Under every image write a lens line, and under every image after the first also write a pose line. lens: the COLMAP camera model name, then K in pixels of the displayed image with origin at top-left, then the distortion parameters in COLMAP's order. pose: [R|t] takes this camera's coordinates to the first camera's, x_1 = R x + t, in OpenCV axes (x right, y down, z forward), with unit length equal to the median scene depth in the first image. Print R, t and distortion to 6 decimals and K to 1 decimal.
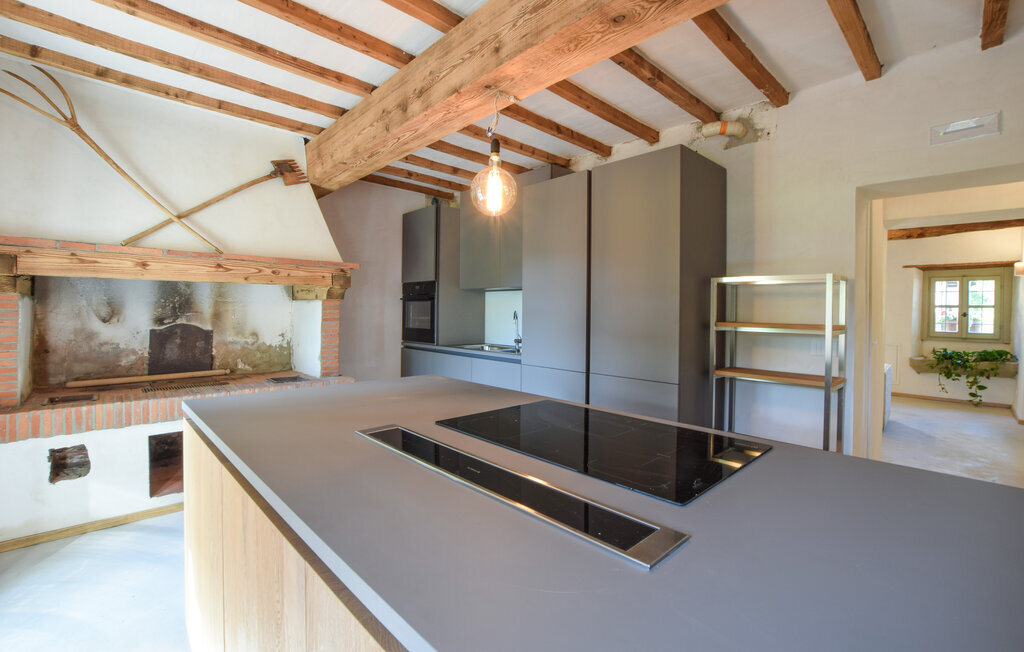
lens RADIAL K [[457.1, 0, 513.2], [0, 457.1, 309.5], [0, 0, 1]] dist [-0.019056, 0.000333]
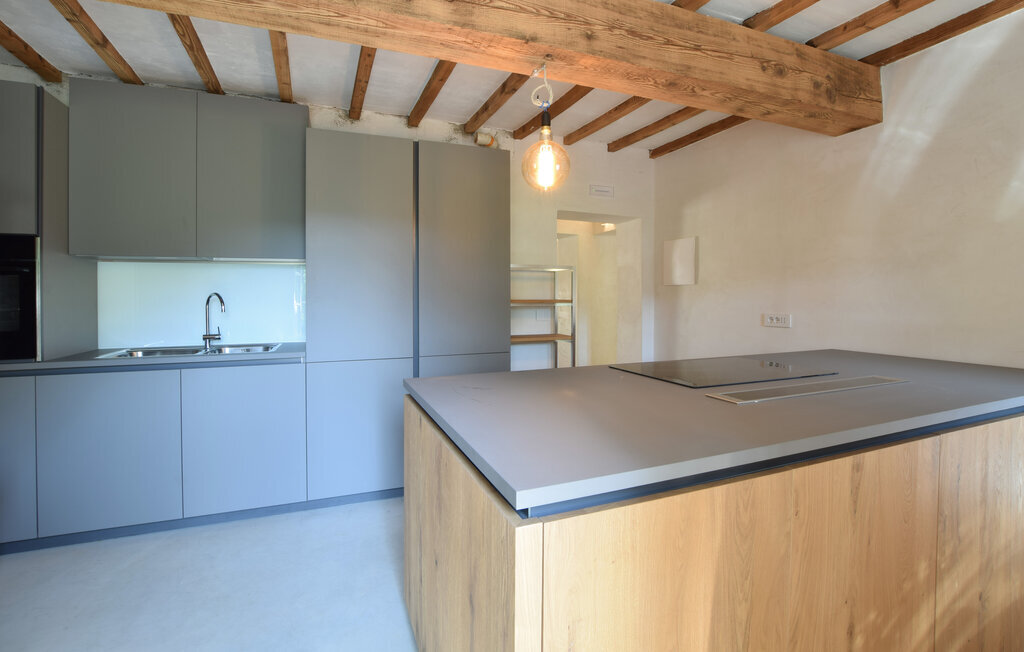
lens RADIAL K [[457.1, 0, 513.2], [0, 457.1, 309.5], [0, 0, 1]] dist [-0.019056, 0.000333]
pose [[0.359346, -0.033831, 0.932591, -0.997857], [0.010334, 0.999426, 0.032274, 0.019573], [-0.933147, -0.001961, 0.359489, 0.715229]]
